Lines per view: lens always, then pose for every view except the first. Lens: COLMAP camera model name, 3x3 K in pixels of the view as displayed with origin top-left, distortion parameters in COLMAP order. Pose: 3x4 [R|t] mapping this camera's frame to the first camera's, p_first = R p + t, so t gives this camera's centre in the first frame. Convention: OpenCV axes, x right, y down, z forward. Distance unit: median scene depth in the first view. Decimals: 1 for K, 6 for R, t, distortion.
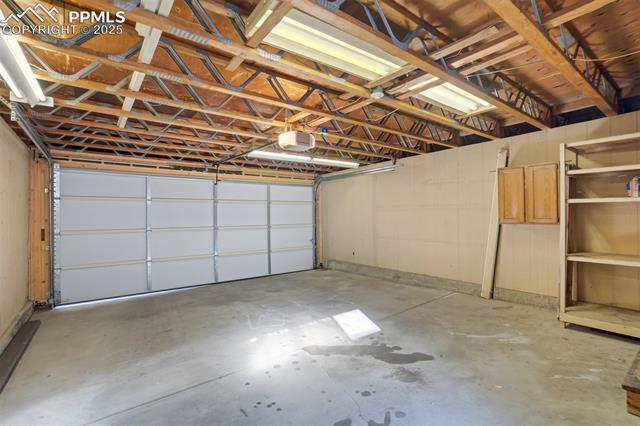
lens RADIAL K [[301.9, 0, 322.1], [0, 301.9, 211.2], [0, 0, 1]] dist [-0.042317, 0.018936]
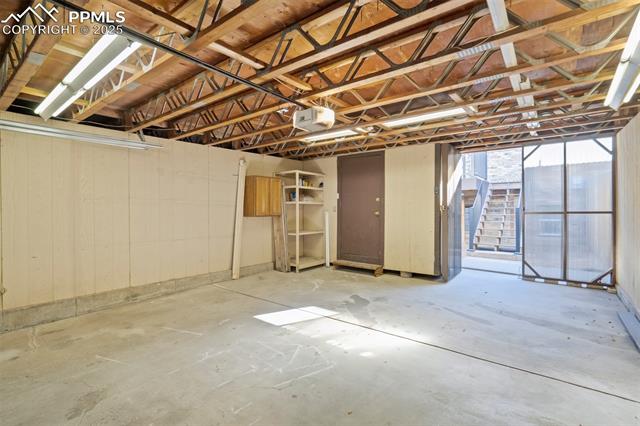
lens RADIAL K [[301.9, 0, 322.1], [0, 301.9, 211.2], [0, 0, 1]] dist [-0.042317, 0.018936]
pose [[-0.246831, 0.007055, 0.969033, -0.932612], [-0.005252, 0.999949, -0.008618, 0.028724], [-0.969044, -0.007217, -0.246782, 1.216747]]
